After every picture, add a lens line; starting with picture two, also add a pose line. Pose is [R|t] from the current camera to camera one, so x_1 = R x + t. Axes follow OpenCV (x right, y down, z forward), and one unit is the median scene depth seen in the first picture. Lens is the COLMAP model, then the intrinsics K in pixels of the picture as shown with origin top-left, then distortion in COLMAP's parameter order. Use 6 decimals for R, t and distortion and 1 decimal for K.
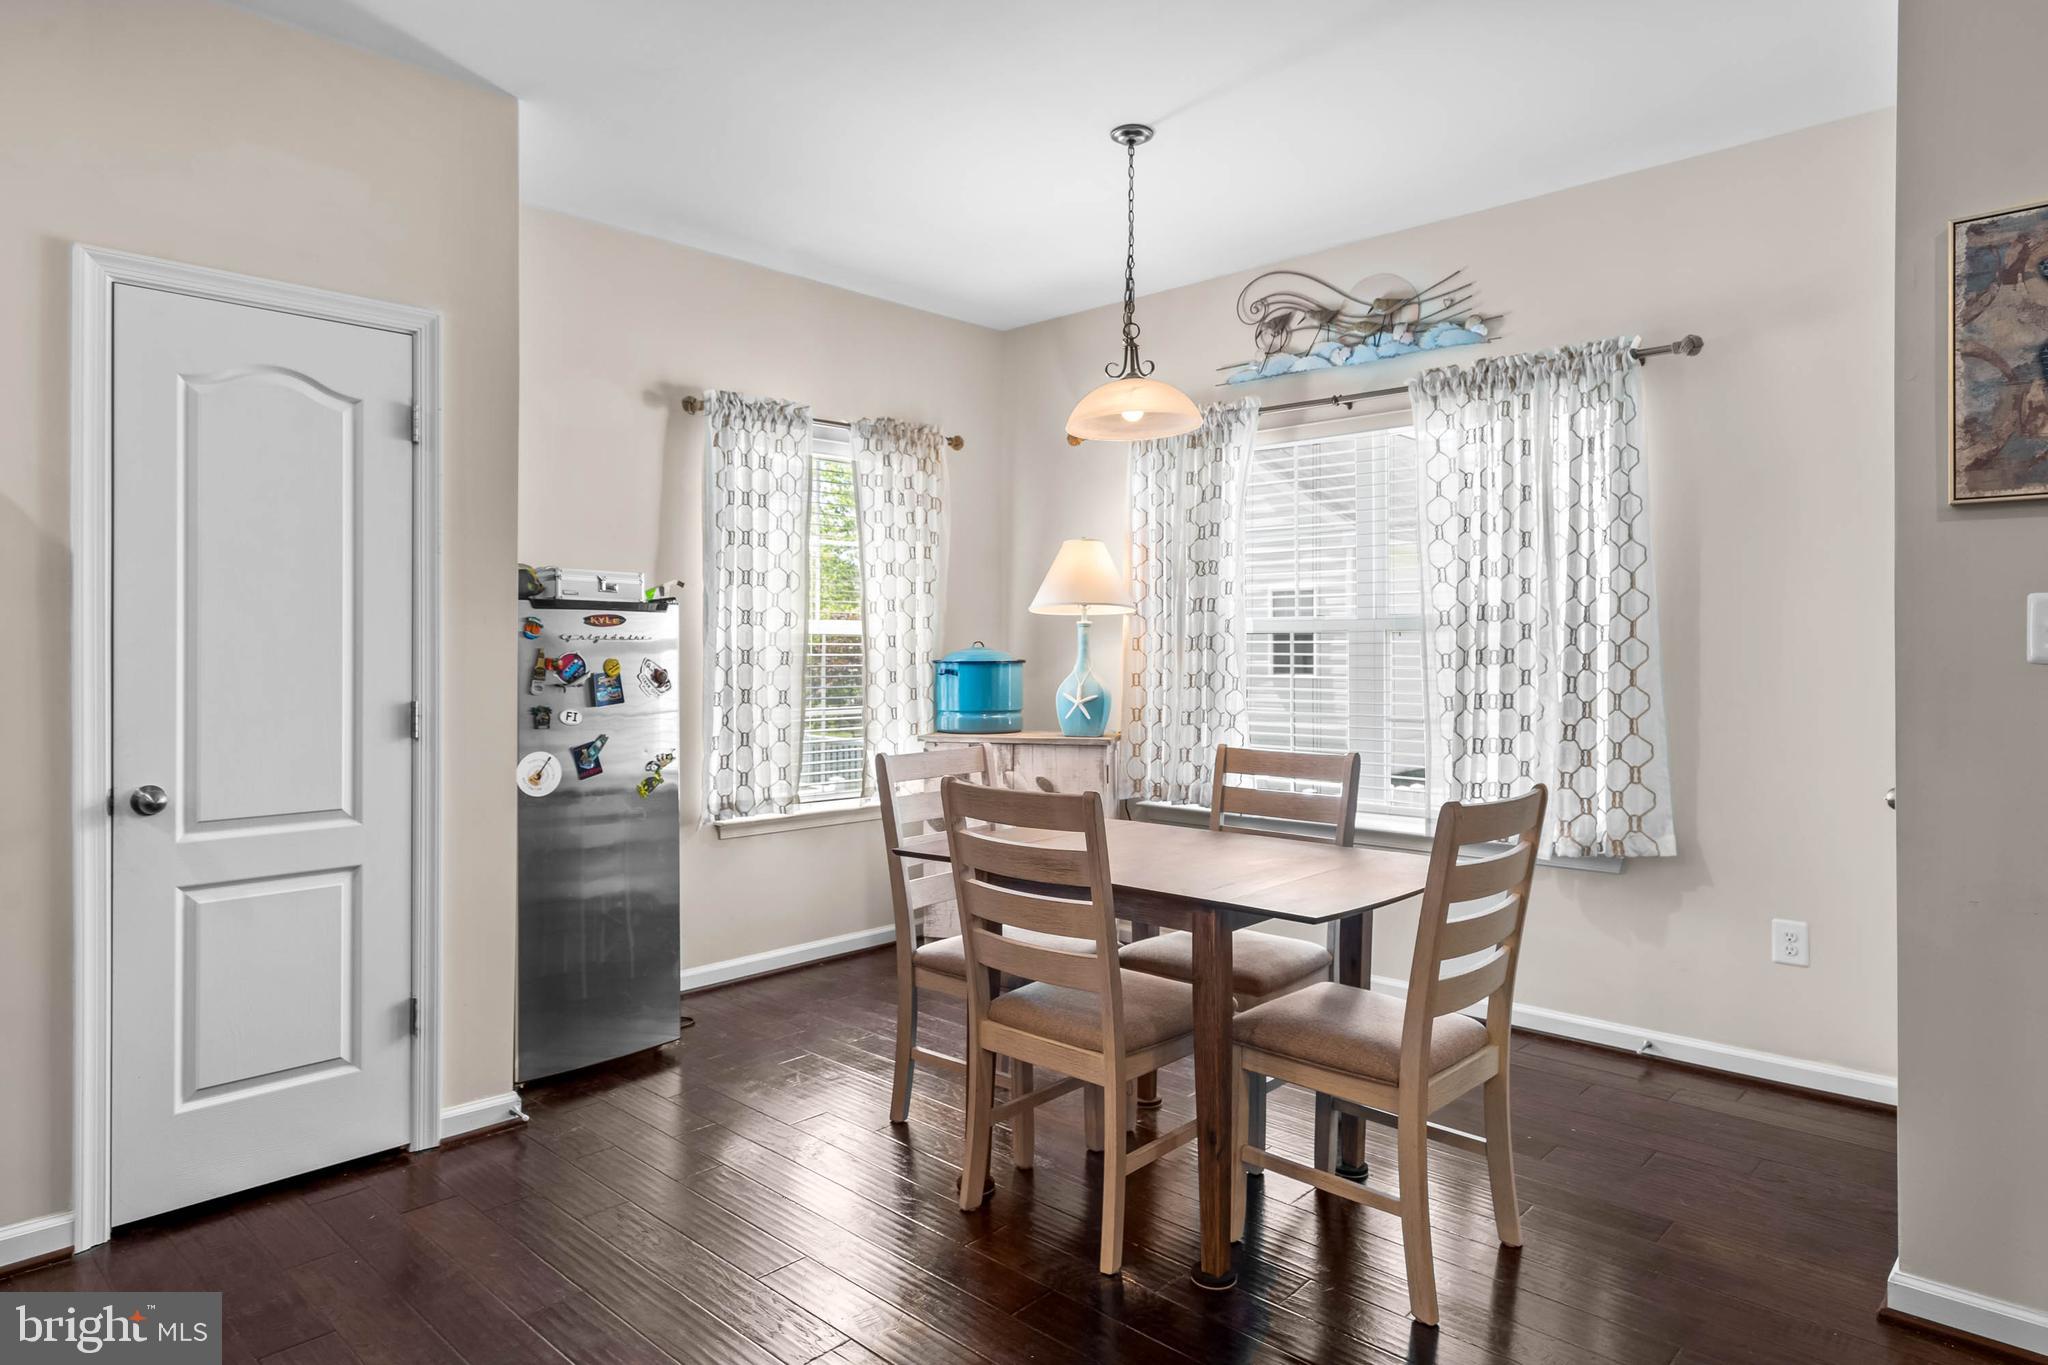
lens RADIAL K [[1212.4, 0, 1020.1], [0, 1212.4, 641.7], [0, 0, 1]] dist [-0.003701, 0.007830]
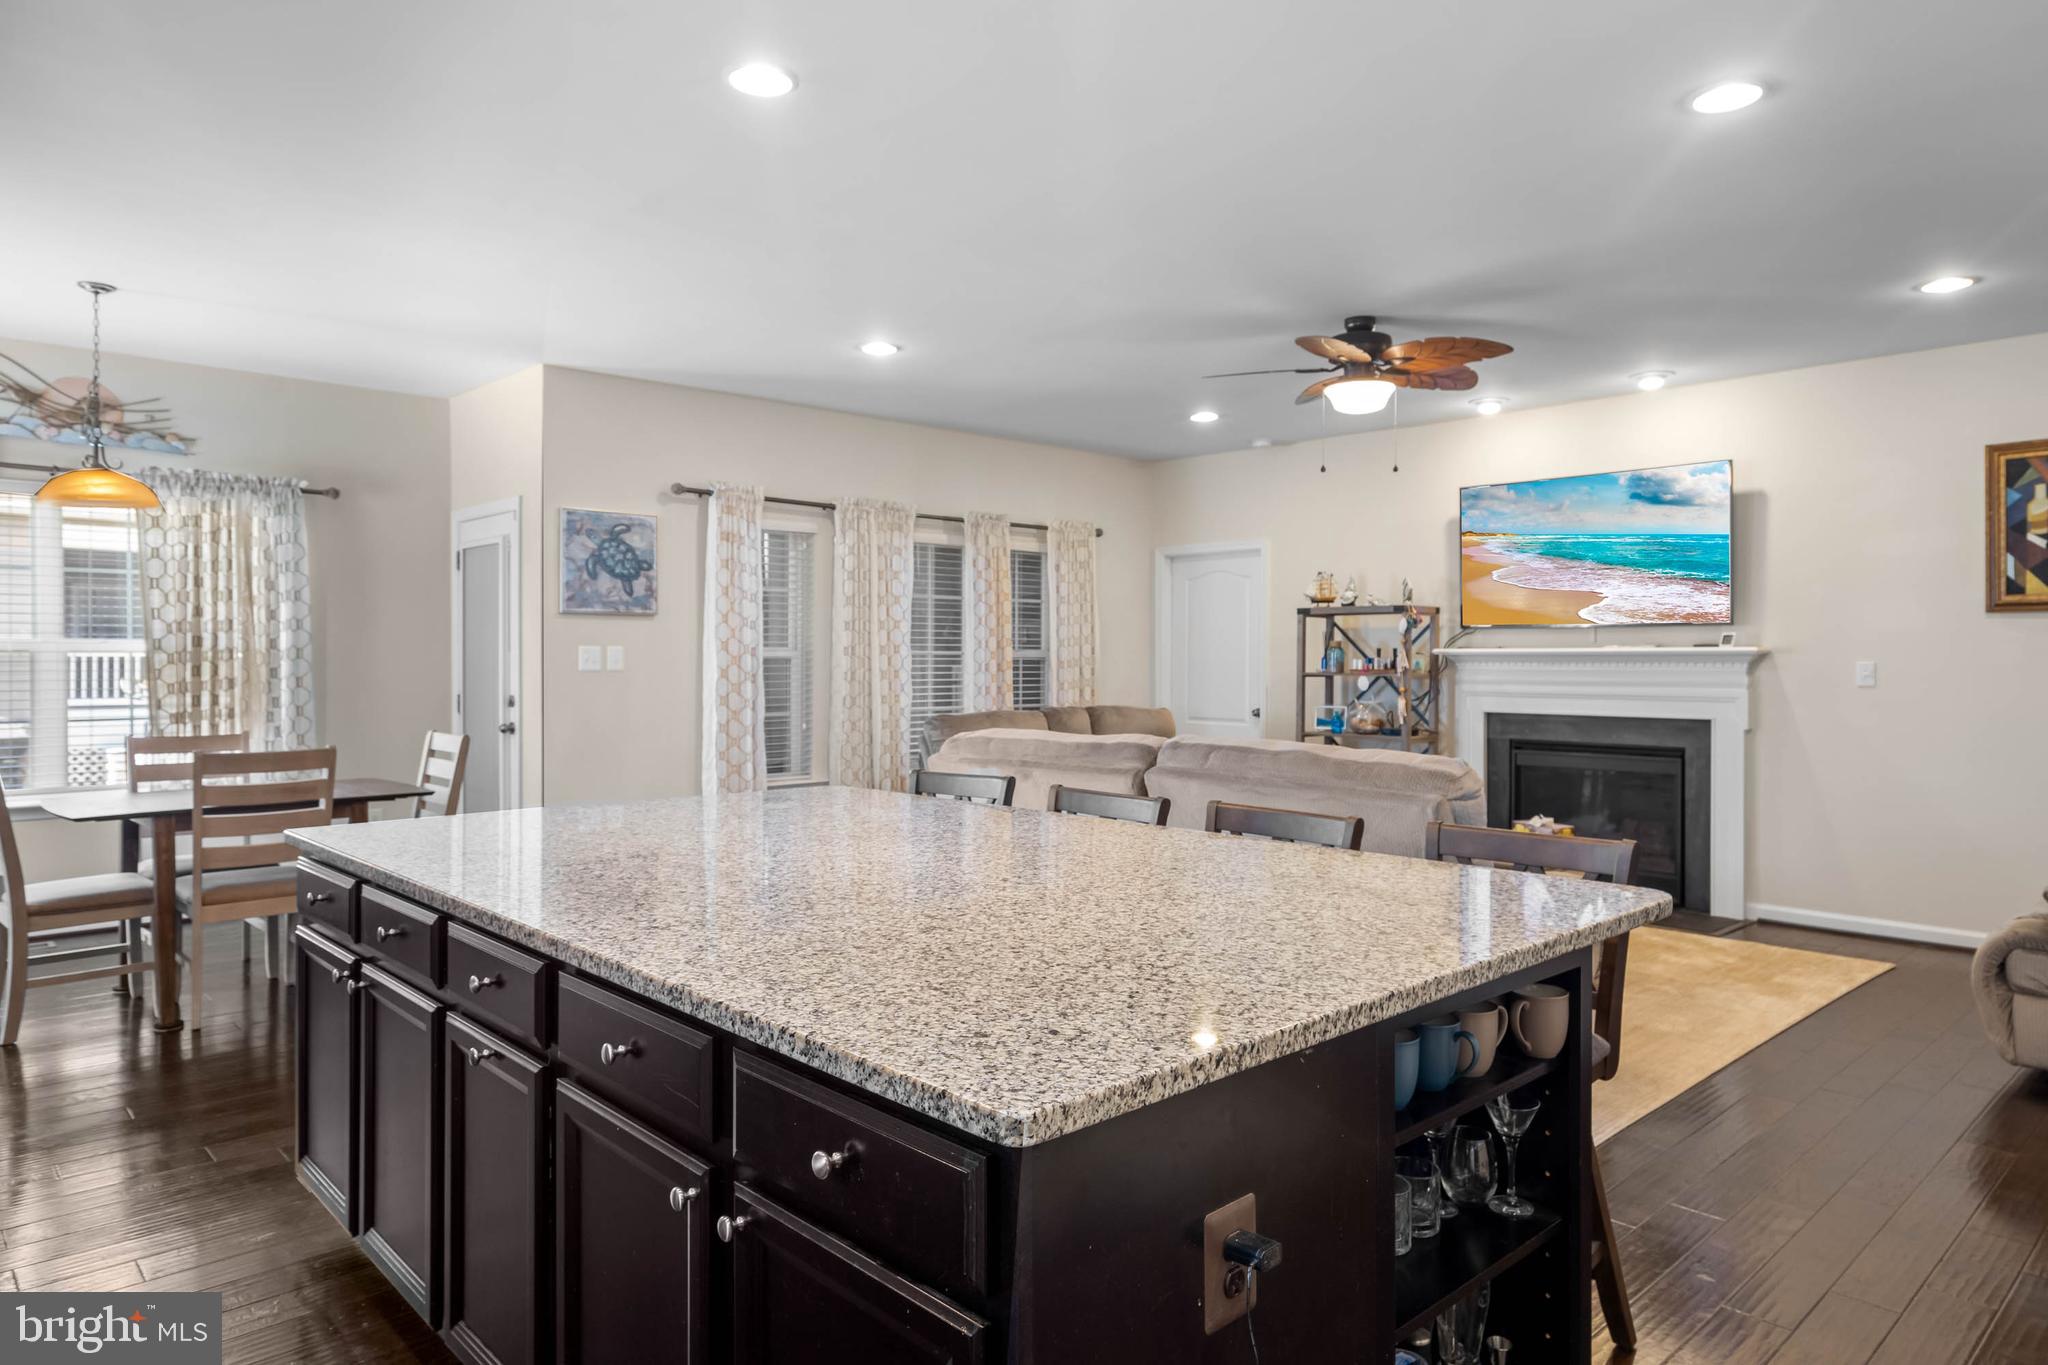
lens RADIAL K [[1233.2, 0, 1006.4], [0, 1233.2, 671.9], [0, 0, 1]] dist [0.007735, -0.004390]
pose [[0.074484, -0.010555, 0.997166, -1.085058], [-0.008667, 0.999899, 0.011232, -0.011391], [-0.997185, -0.009479, 0.074385, -0.108231]]
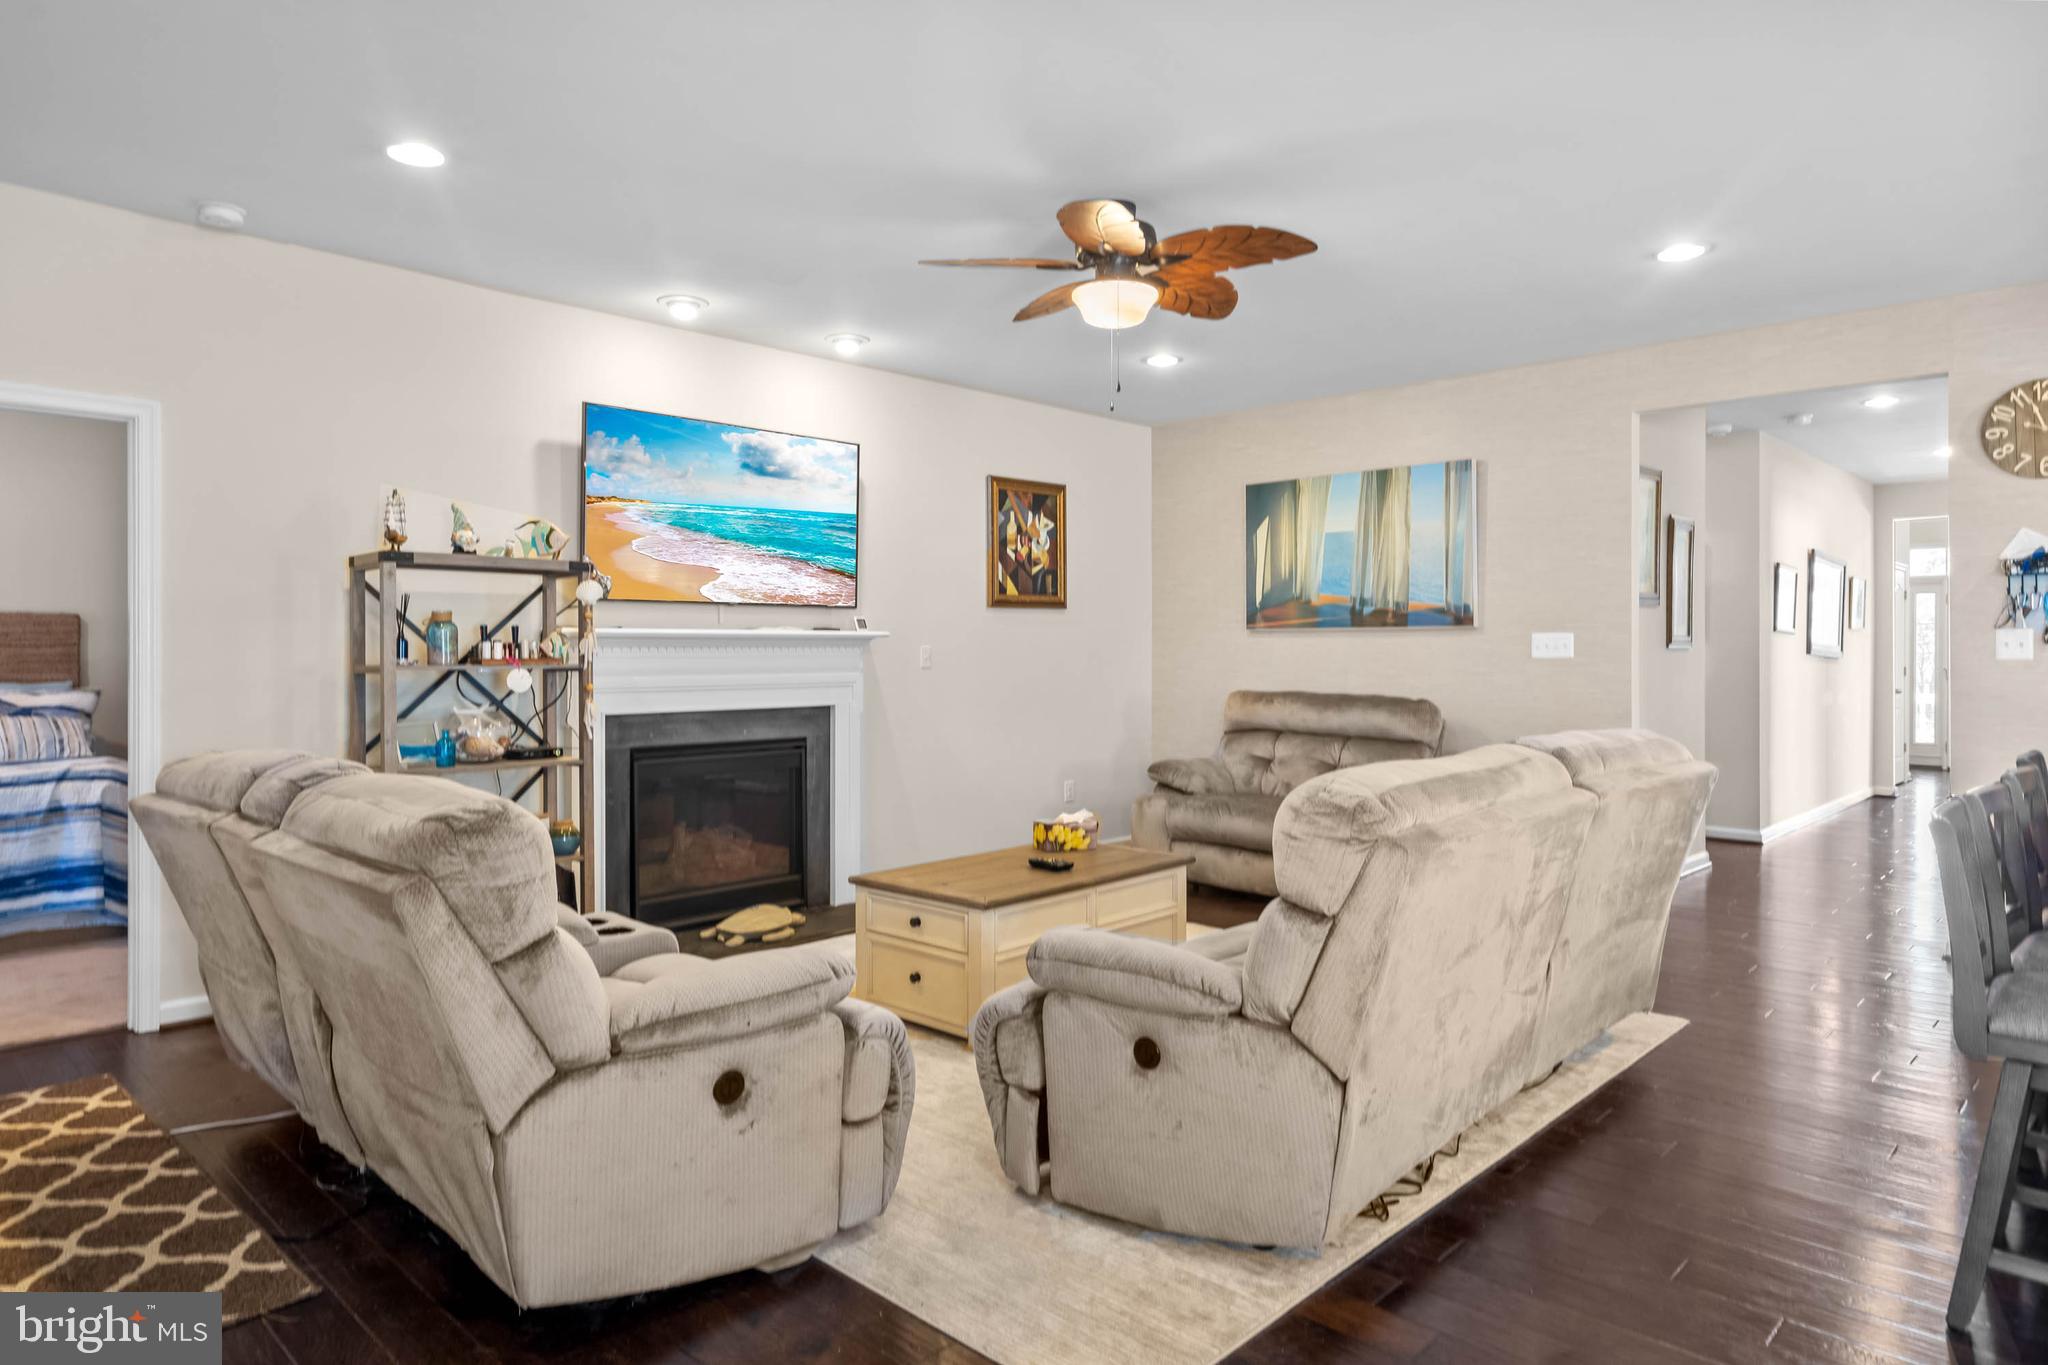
lens RADIAL K [[1212.4, 0, 1009.7], [0, 1212.4, 656.1], [0, 0, 1]] dist [-0.003701, 0.007830]
pose [[-0.999633, -0.000225, 0.027073, 0.331974], [-0.000281, 0.999998, -0.002062, 0.001285], [-0.027072, -0.002069, -0.999631, 0.632406]]
